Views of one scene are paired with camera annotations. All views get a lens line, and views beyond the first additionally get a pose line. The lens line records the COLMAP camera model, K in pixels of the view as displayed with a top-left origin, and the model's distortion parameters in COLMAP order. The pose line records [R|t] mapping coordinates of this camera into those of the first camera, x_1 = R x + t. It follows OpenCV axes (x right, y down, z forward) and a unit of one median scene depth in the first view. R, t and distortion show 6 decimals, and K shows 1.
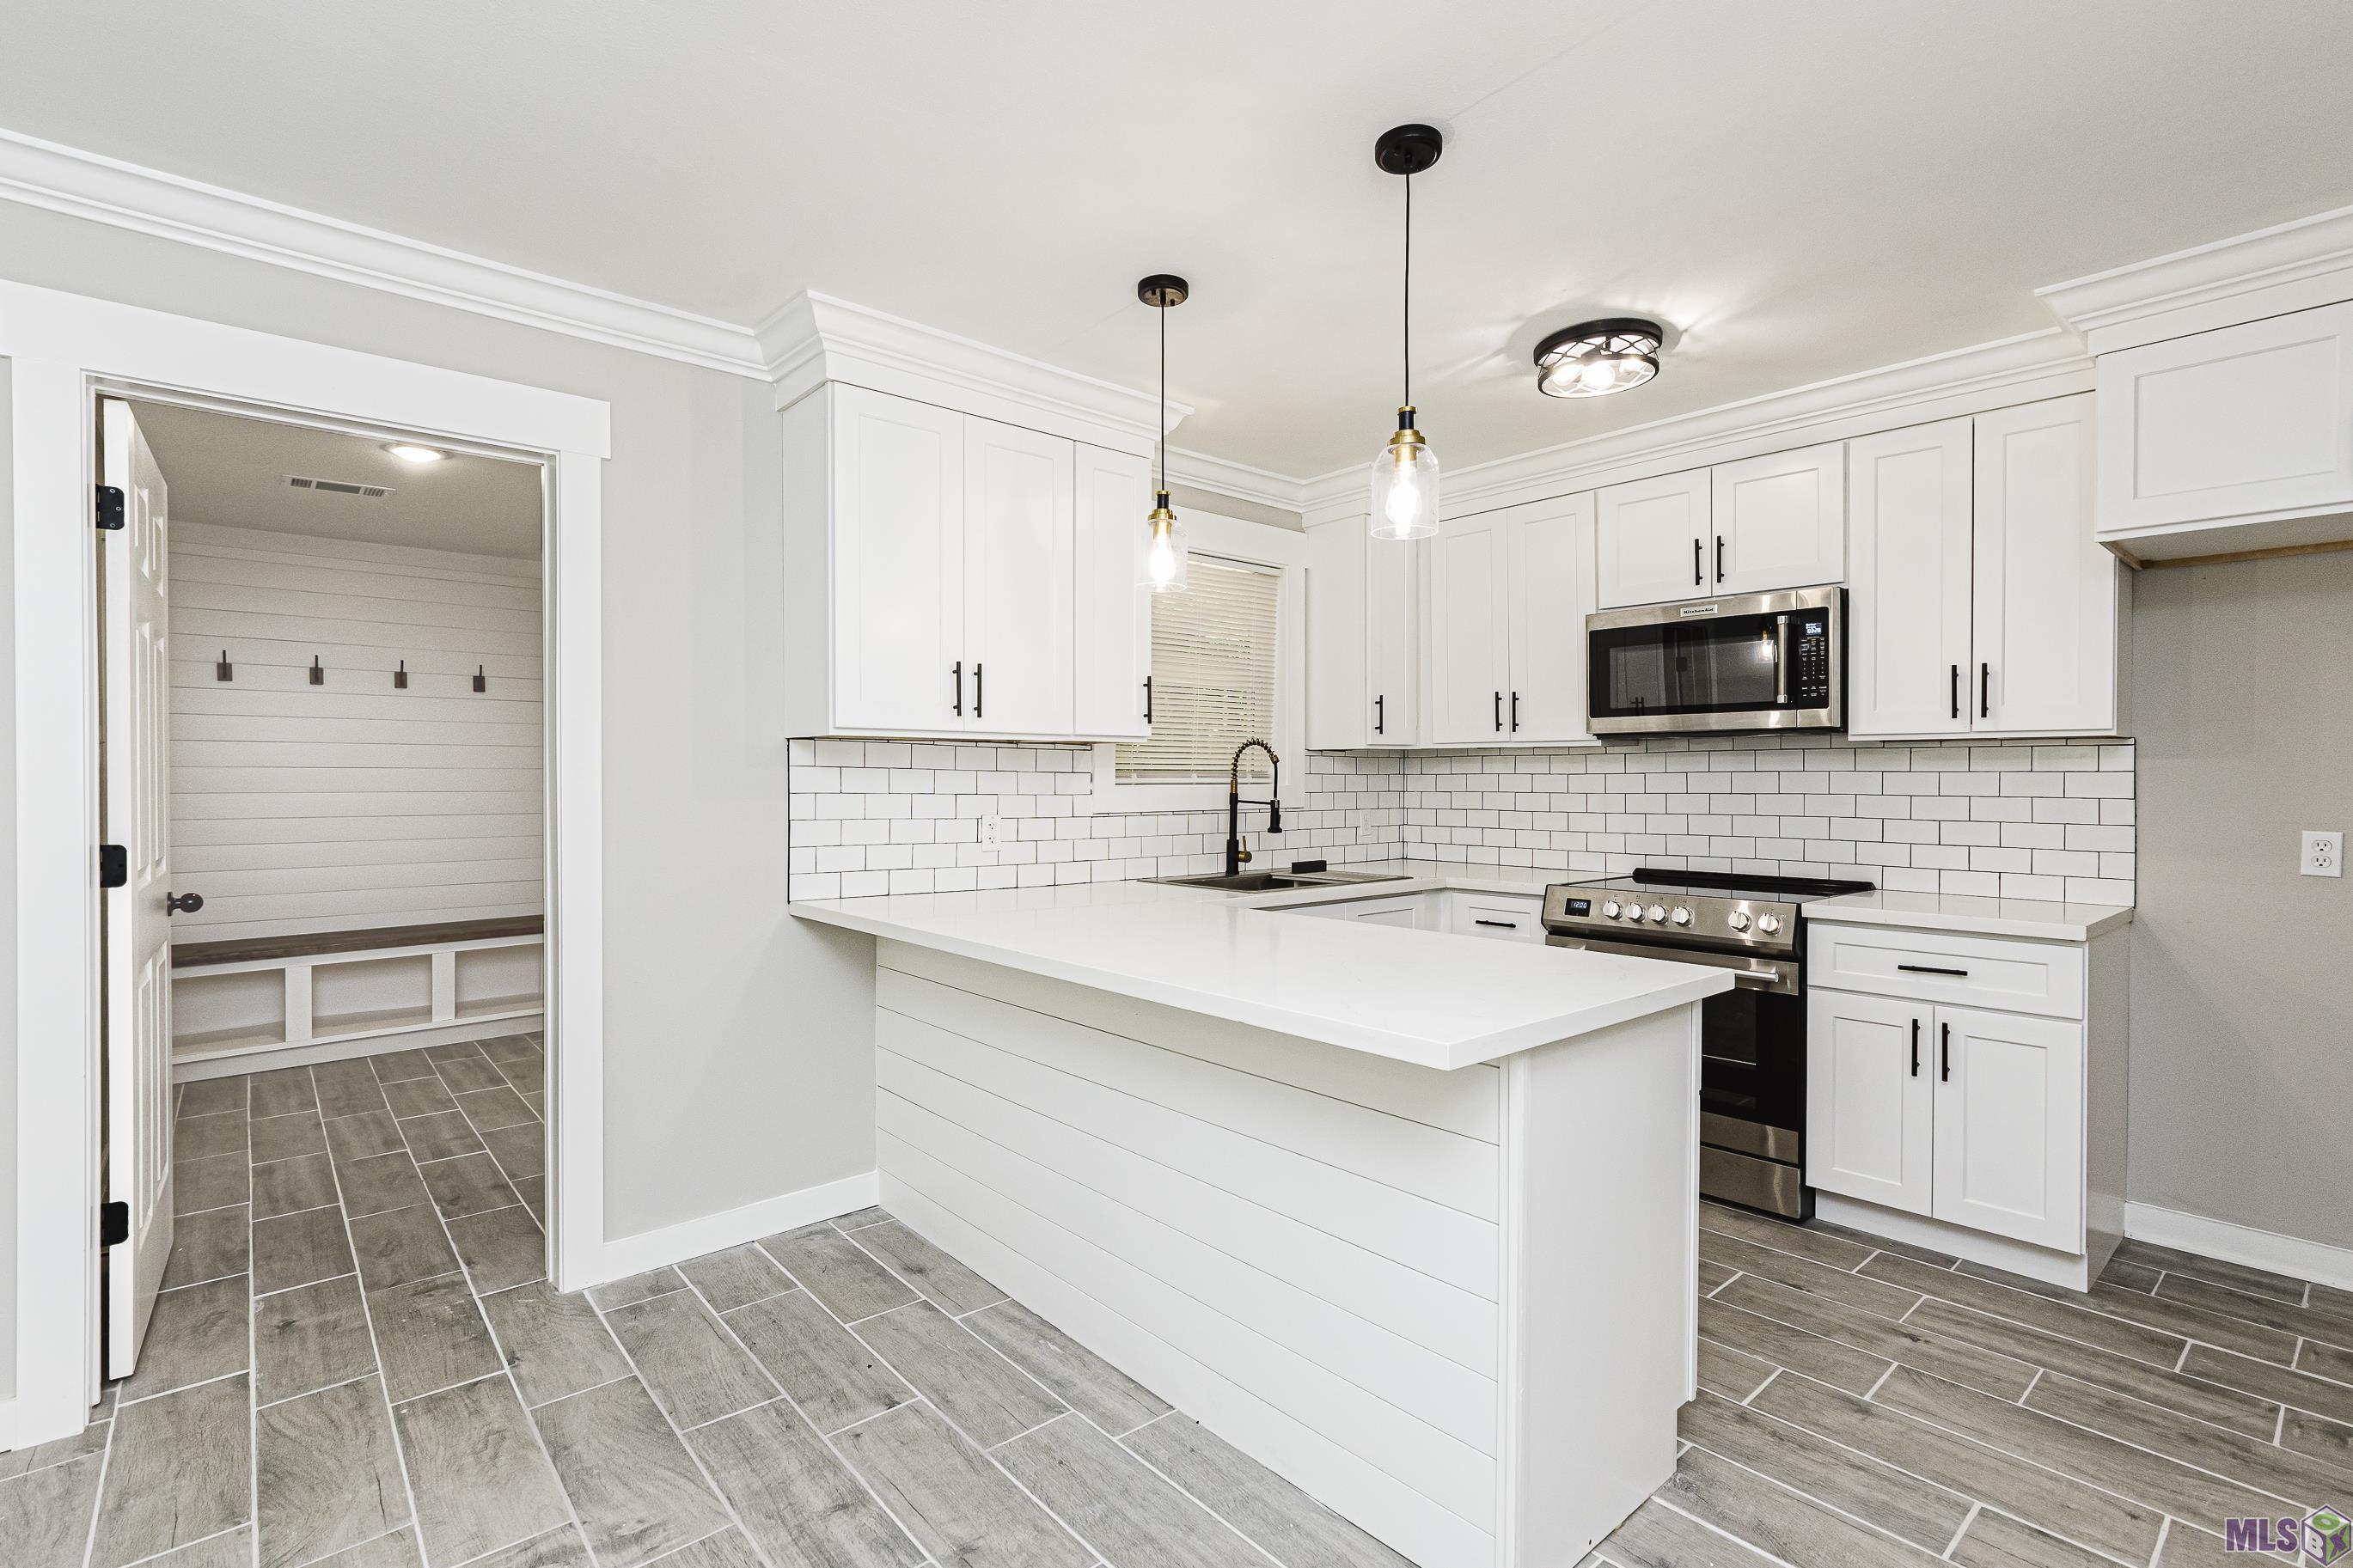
lens RADIAL K [[1130.8, 0, 1176.5], [0, 1130.8, 784.0], [0, 0, 1]] dist [-0.003913, -0.000270]
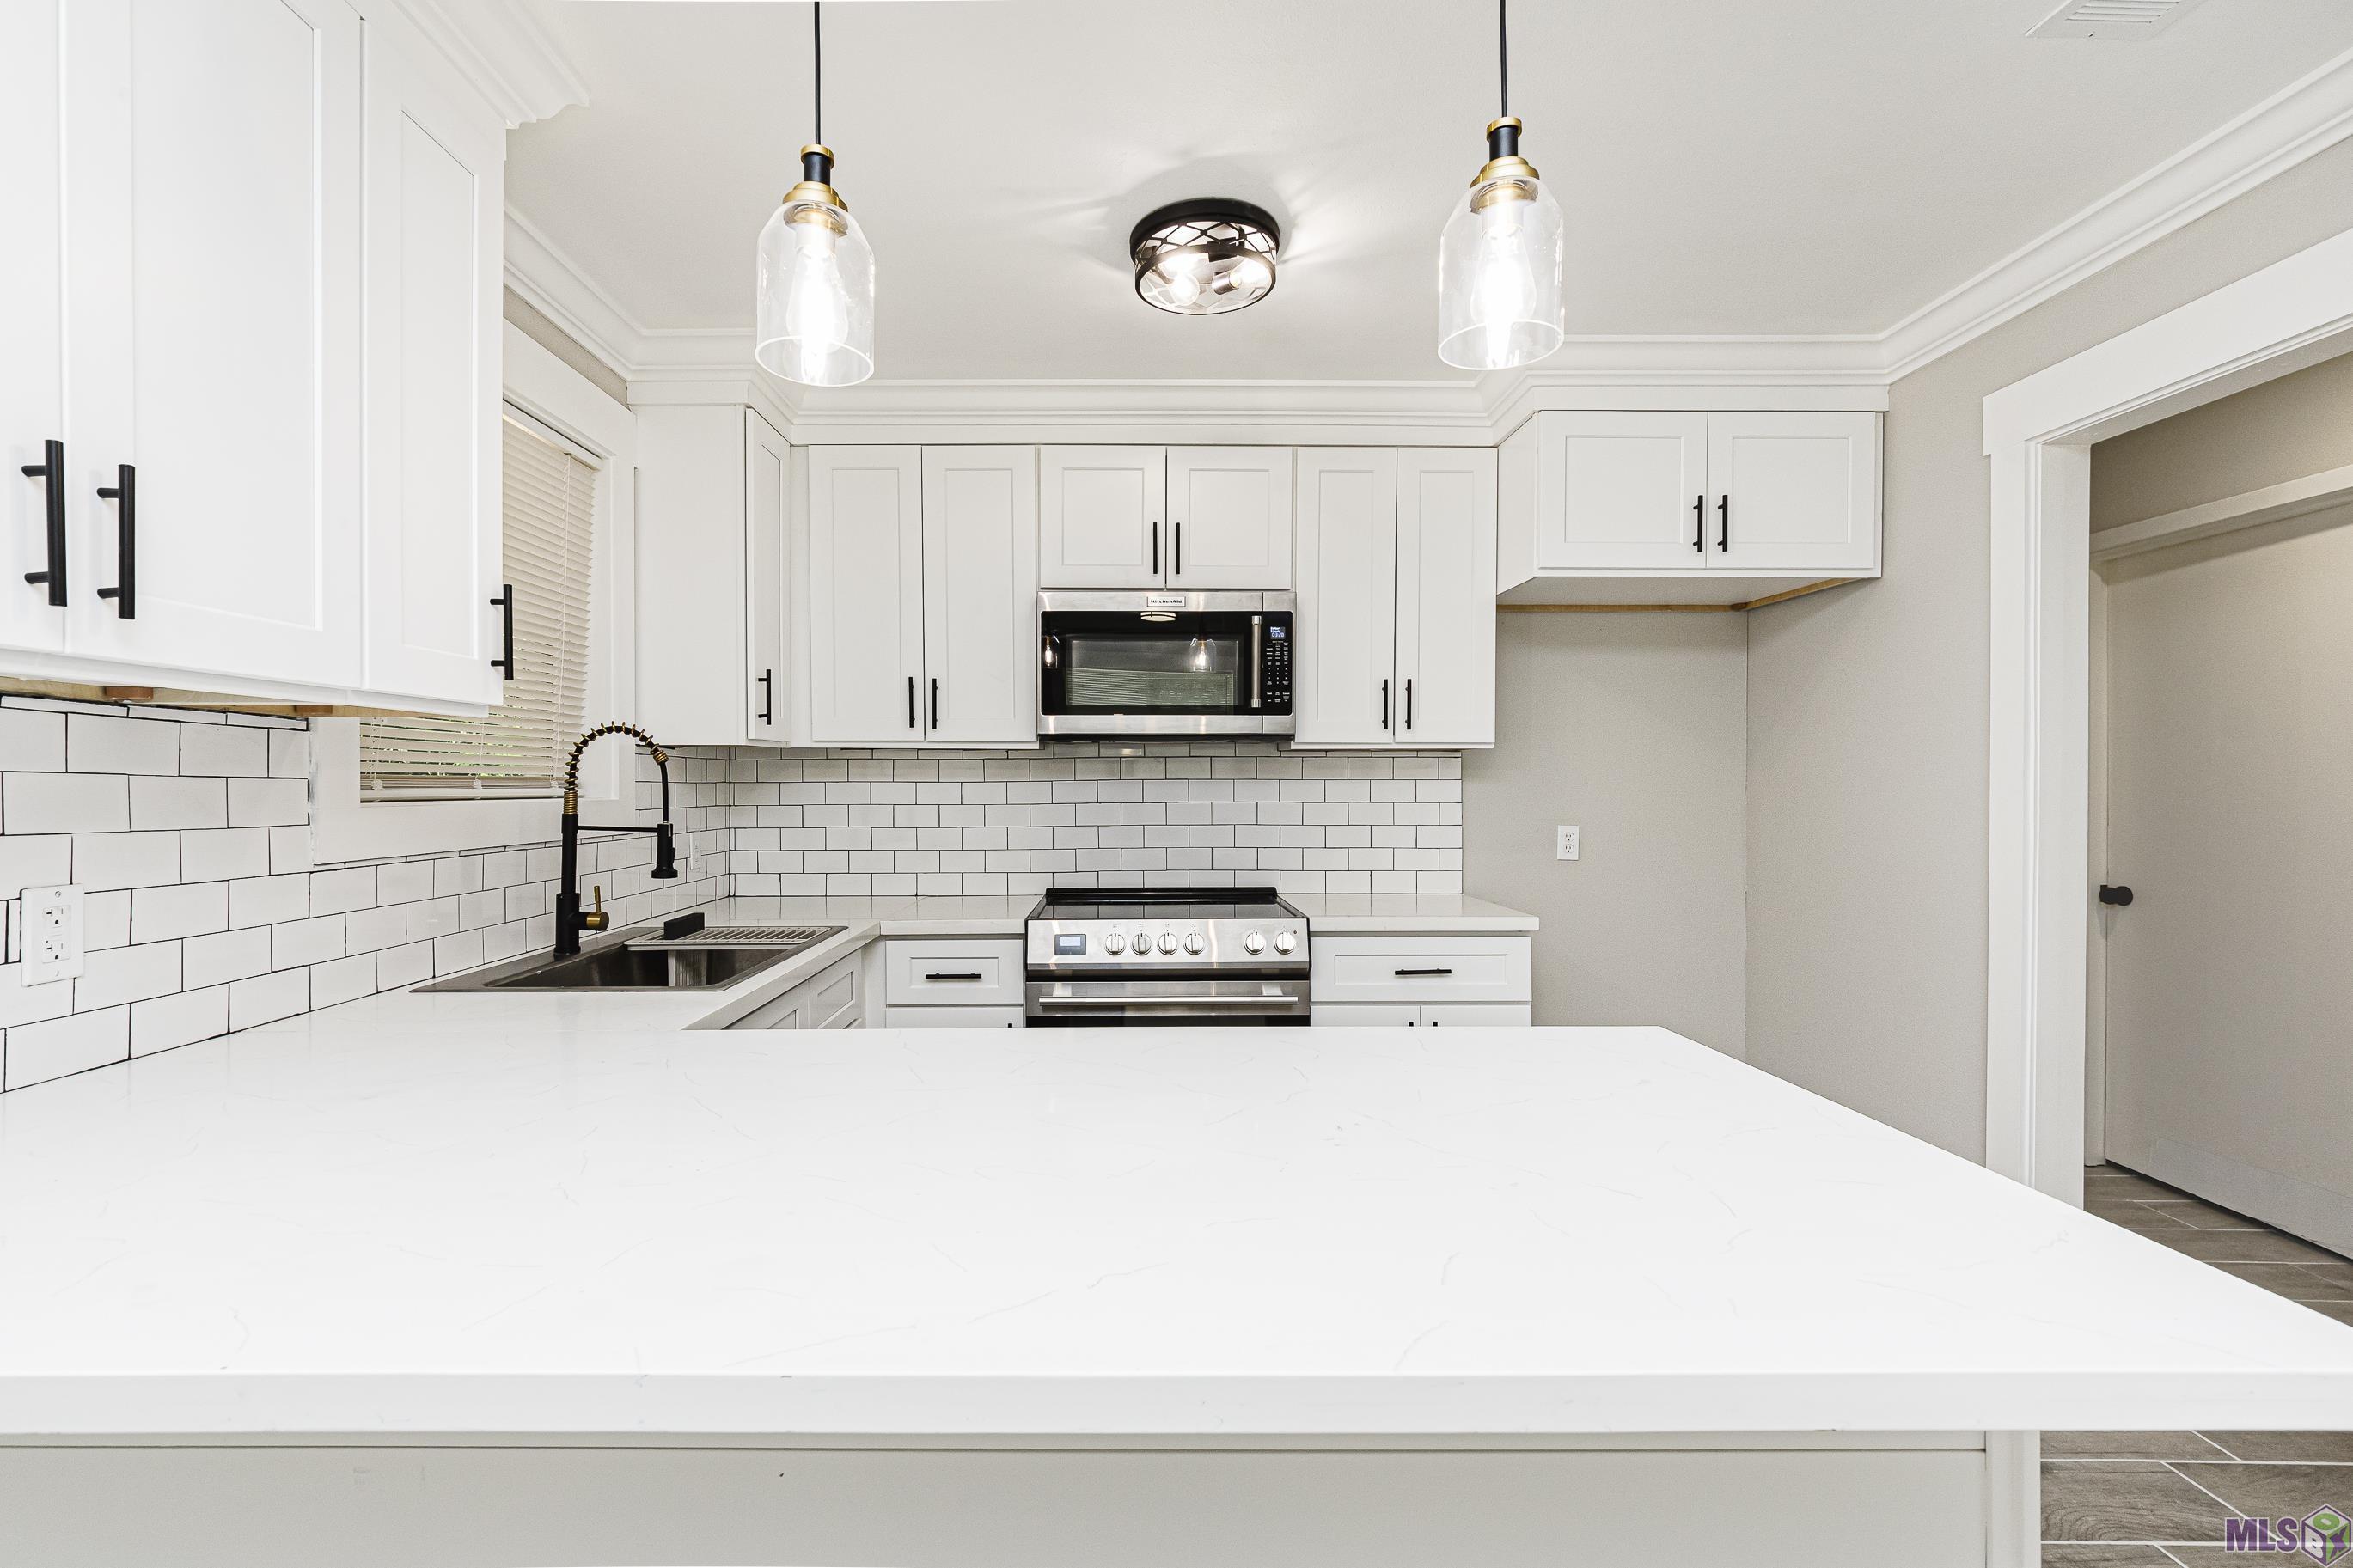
lens RADIAL K [[1038.3, 0, 1143.5], [0, 1038.3, 791.3], [0, 0, 1]] dist [-0.002897, -0.000538]
pose [[0.658723, -0.006301, 0.752359, -0.177617], [0.006619, 0.999975, 0.002579, -0.003590], [-0.752356, 0.003281, 0.658748, 0.472548]]
